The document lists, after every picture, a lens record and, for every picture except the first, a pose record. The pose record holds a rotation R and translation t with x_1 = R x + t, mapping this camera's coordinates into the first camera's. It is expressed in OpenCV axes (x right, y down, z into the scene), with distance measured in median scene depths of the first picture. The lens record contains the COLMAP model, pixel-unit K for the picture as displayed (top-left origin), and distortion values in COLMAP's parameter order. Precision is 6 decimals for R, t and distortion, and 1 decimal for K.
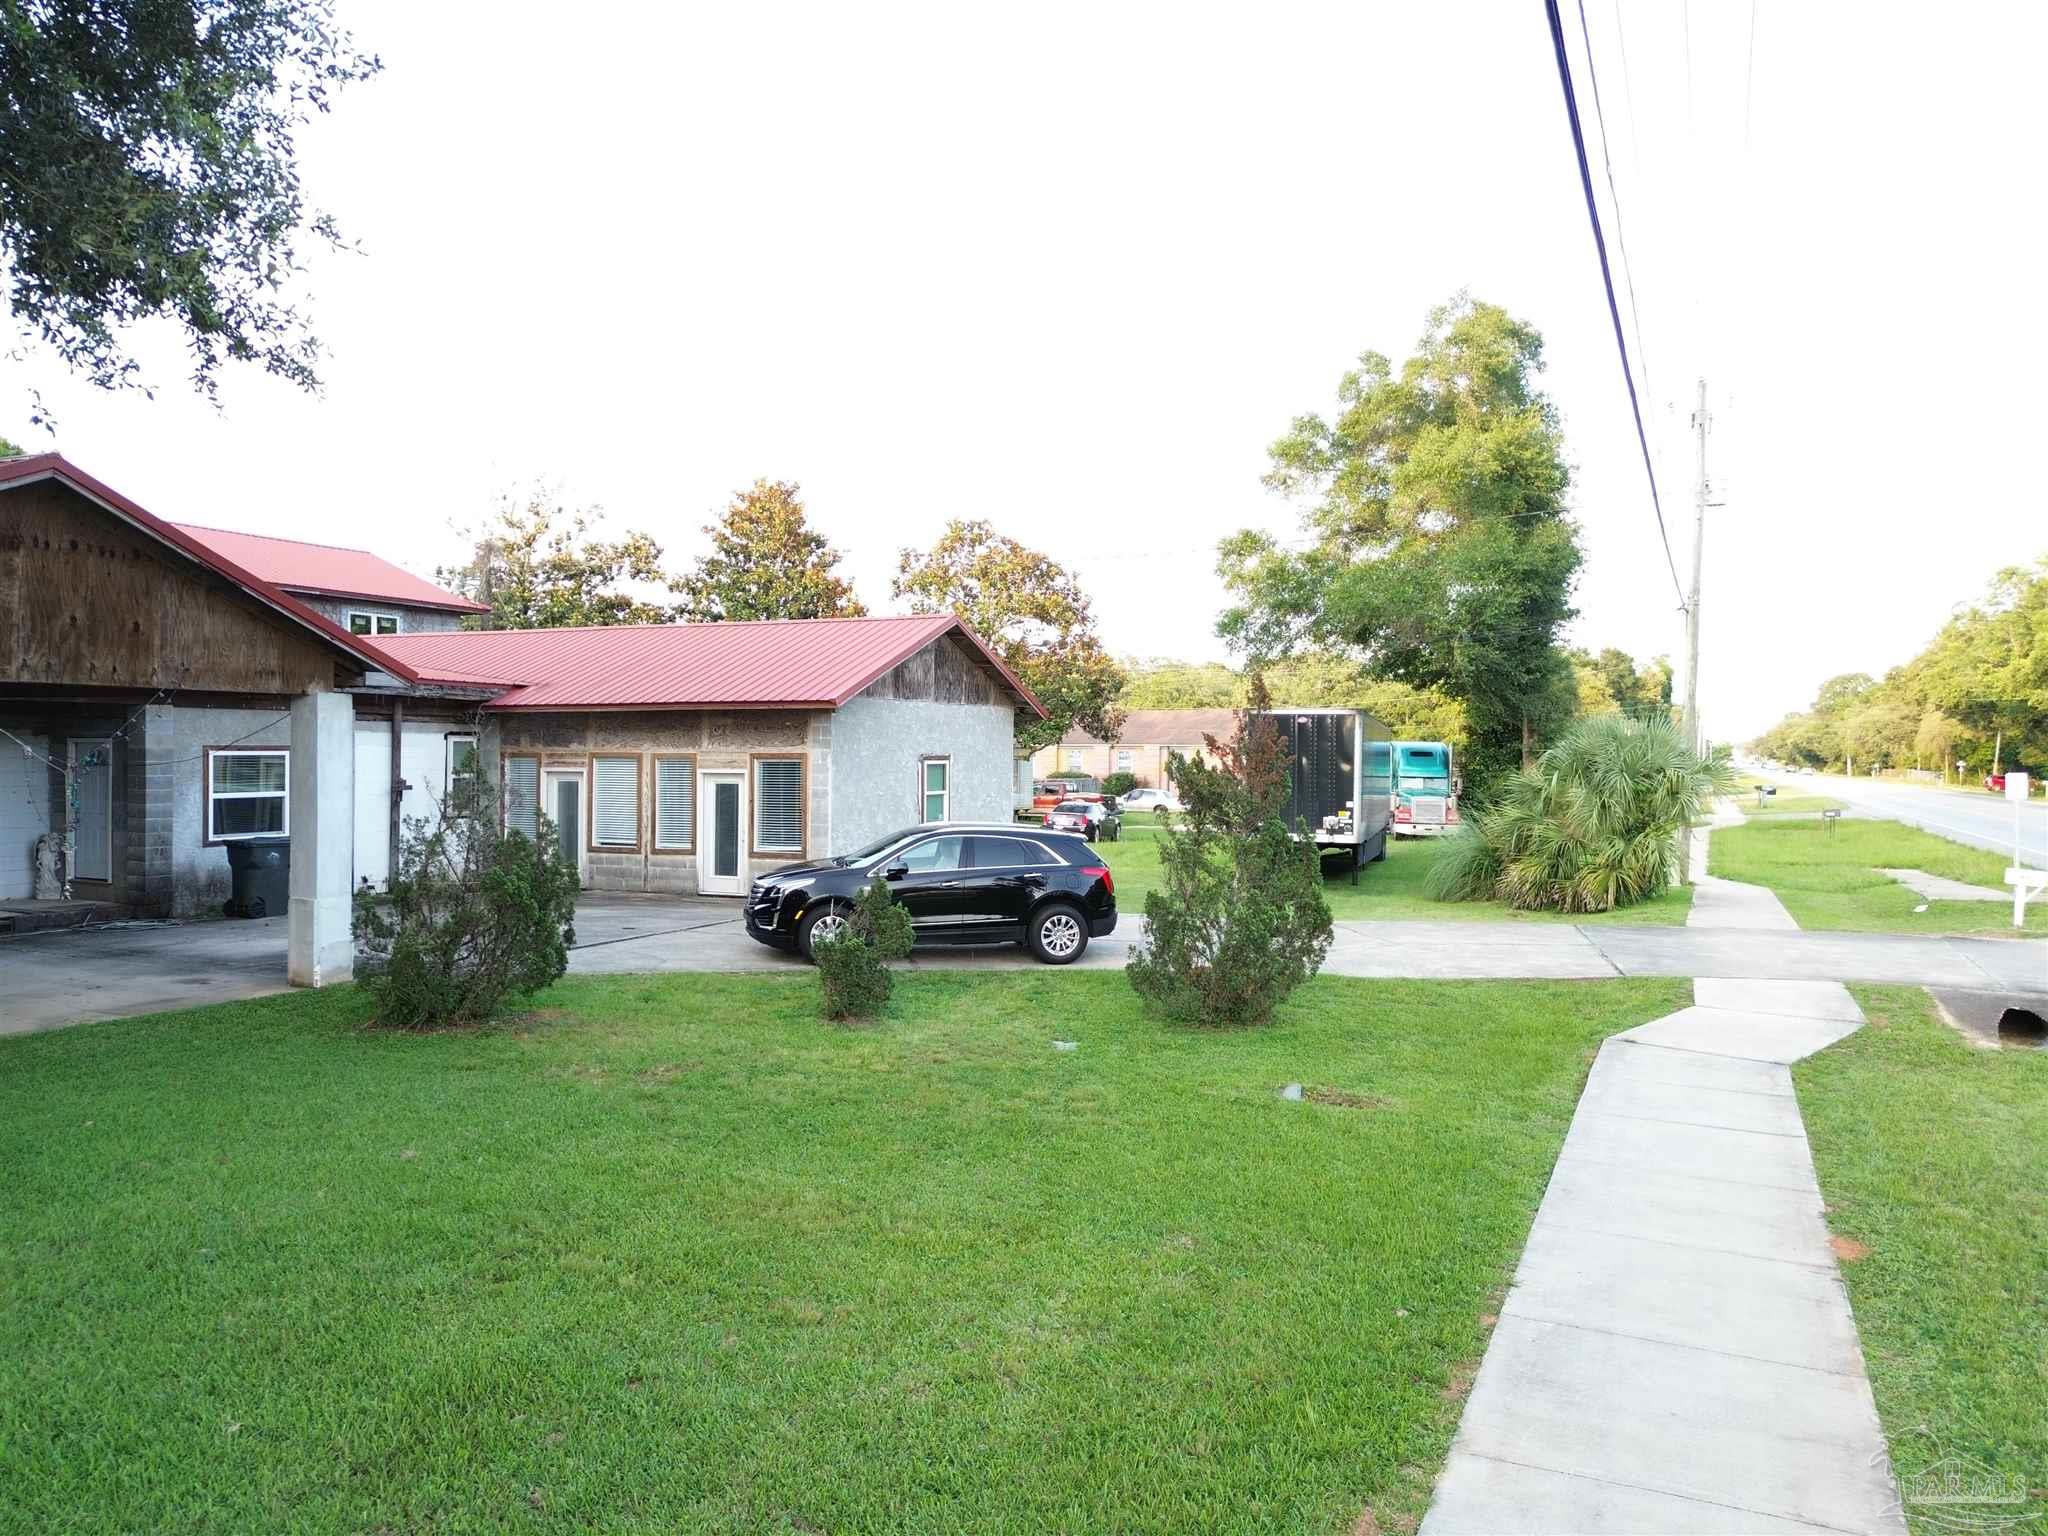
lens RADIAL K [[1453.8, 0, 1035.9], [0, 1453.8, 769.0], [0, 0, 1]] dist [0.065253, -0.062276]
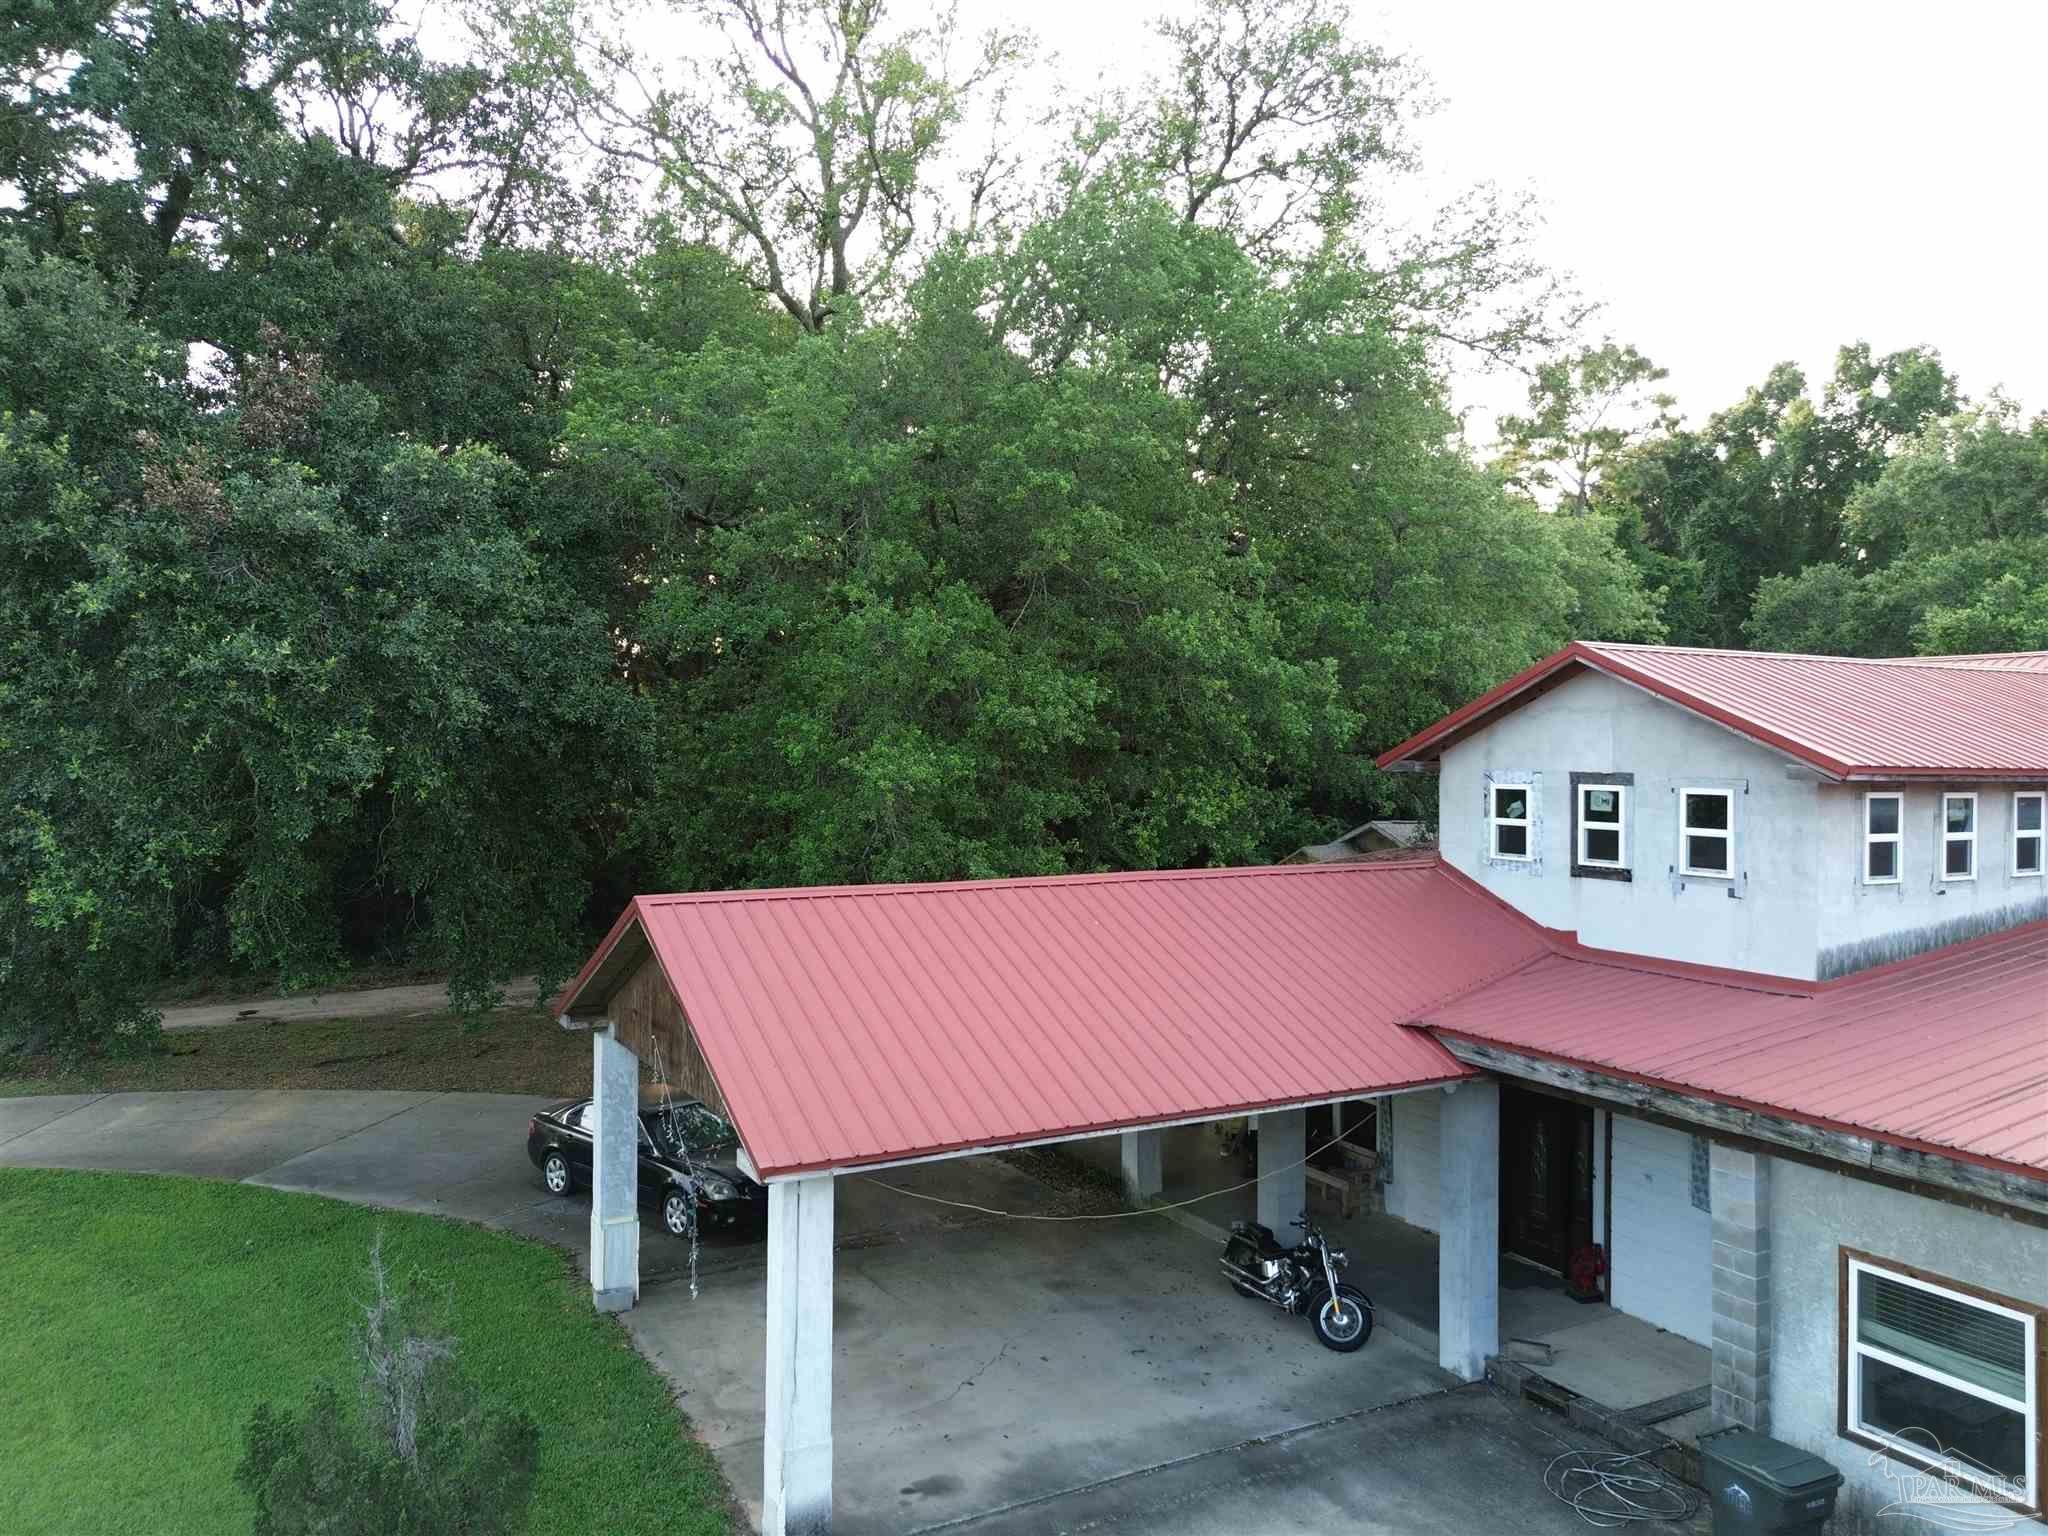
lens RADIAL K [[1453.8, 0, 1024.9], [0, 1453.8, 765.7], [0, 0, 1]] dist [0.065253, -0.062276]
pose [[-0.595915, -0.001204, -0.803047, 0.039302], [-0.019759, 0.999718, 0.013163, -0.197942], [0.802805, 0.023712, -0.595770, 1.125752]]
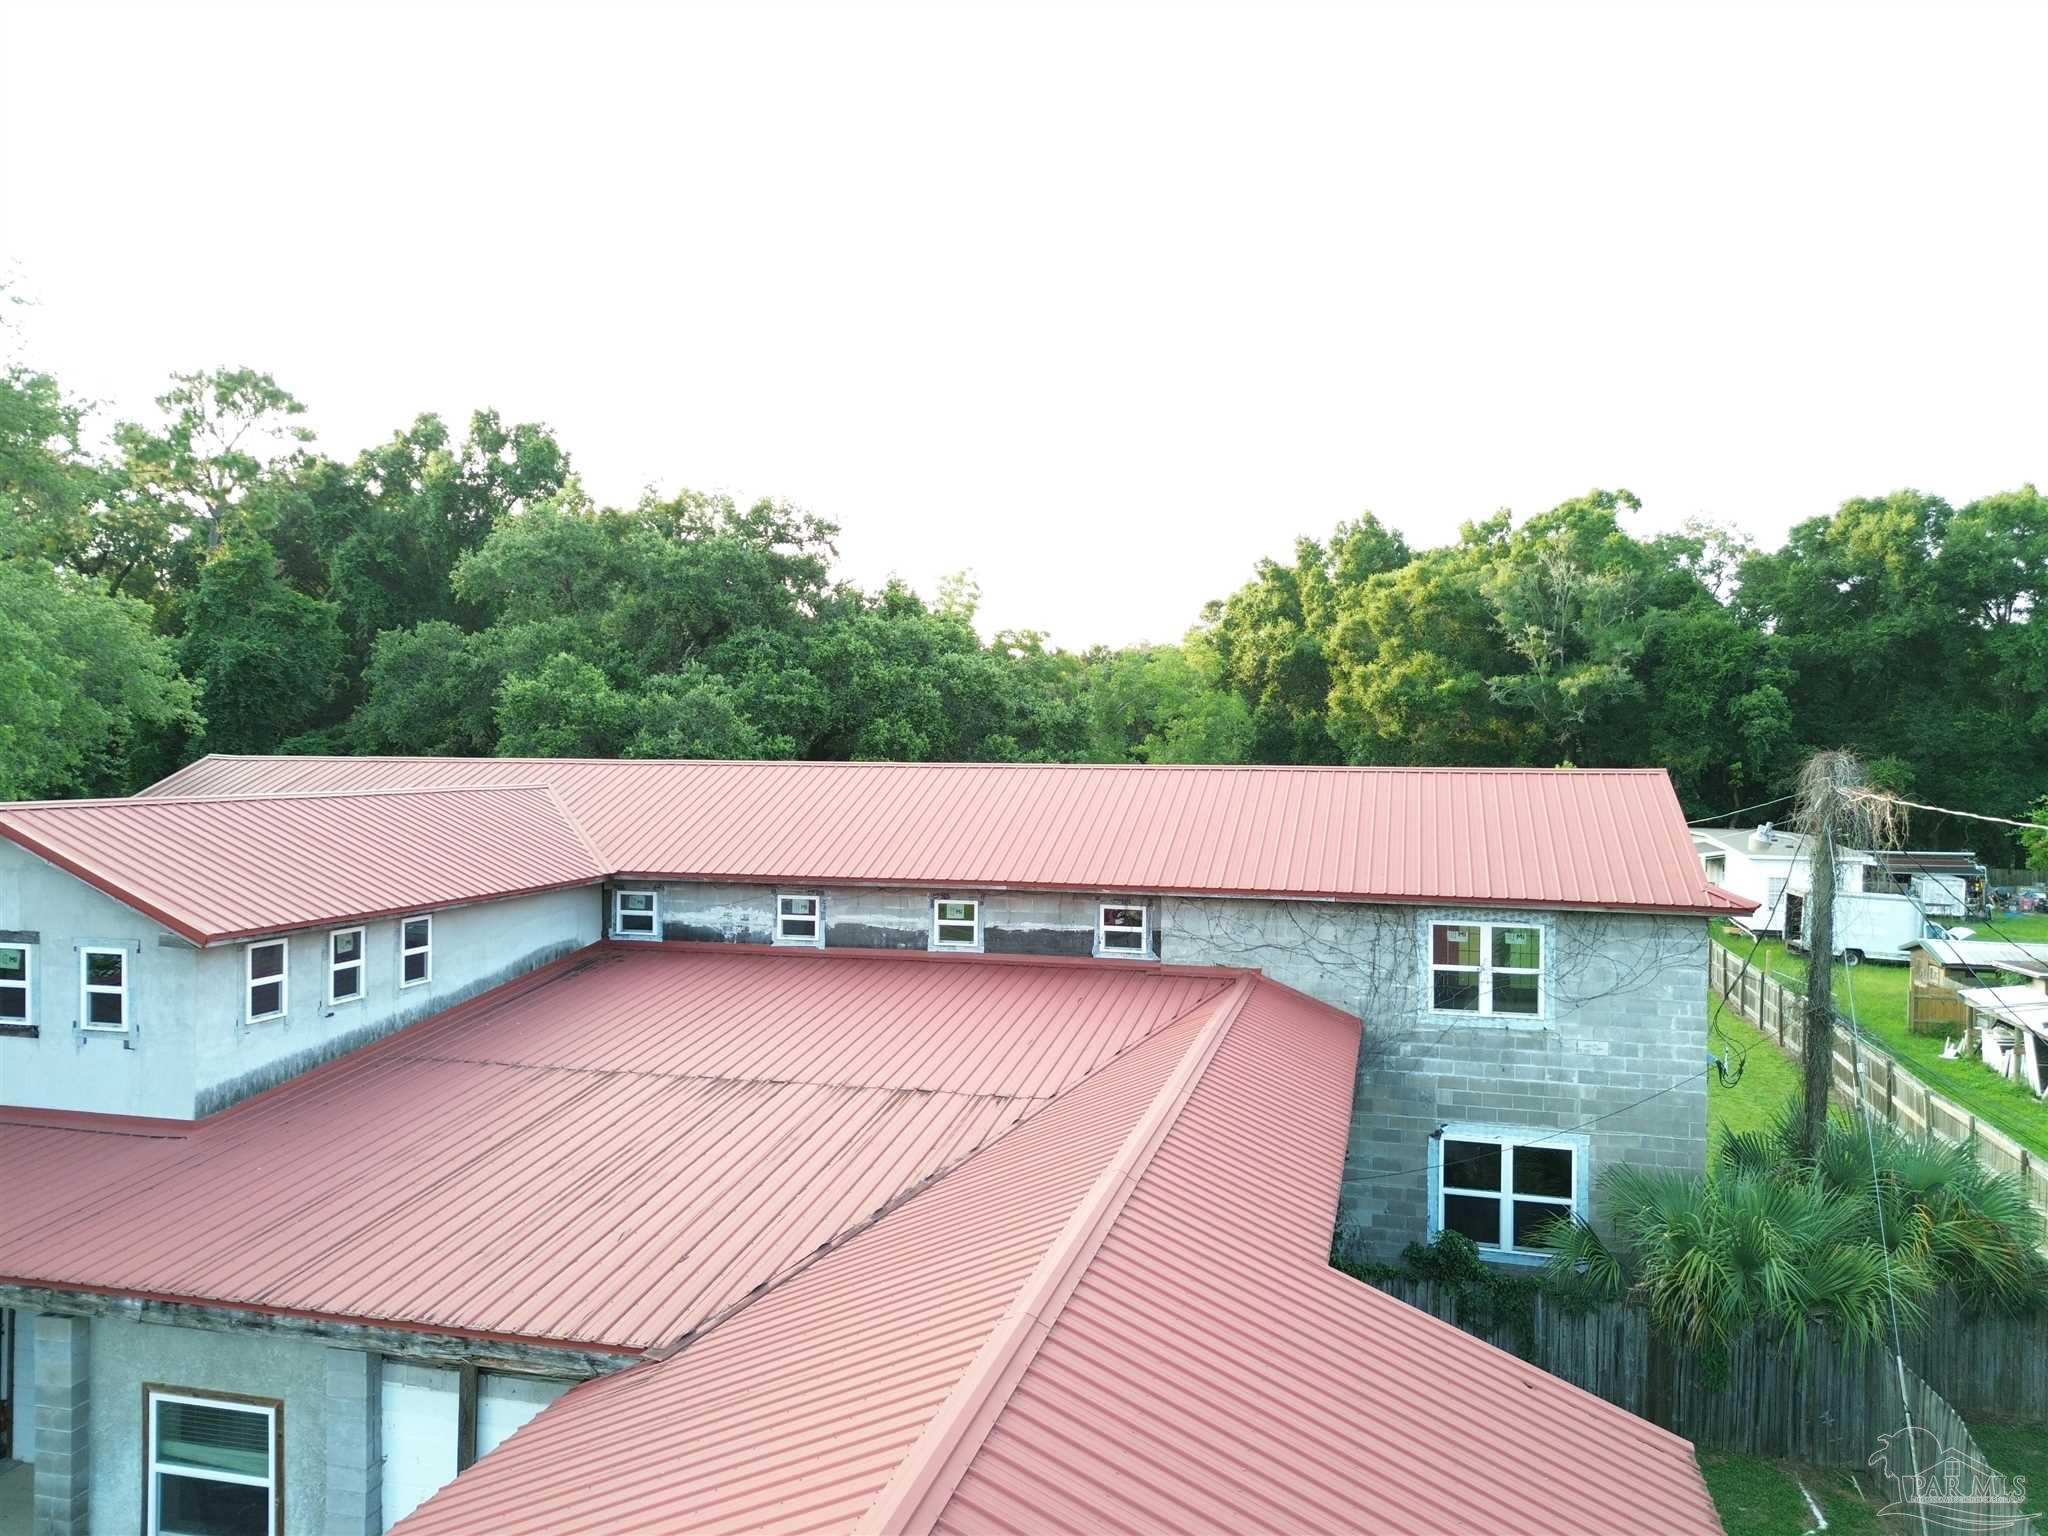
lens RADIAL K [[1453.8, 0, 1030.1], [0, 1453.8, 749.1], [0, 0, 1]] dist [0.065253, -0.062276]
pose [[0.185137, -0.004703, -0.982701, 0.109932], [-0.016483, 0.999833, -0.007890, -0.291268], [0.982574, 0.017658, 0.185029, 1.298531]]
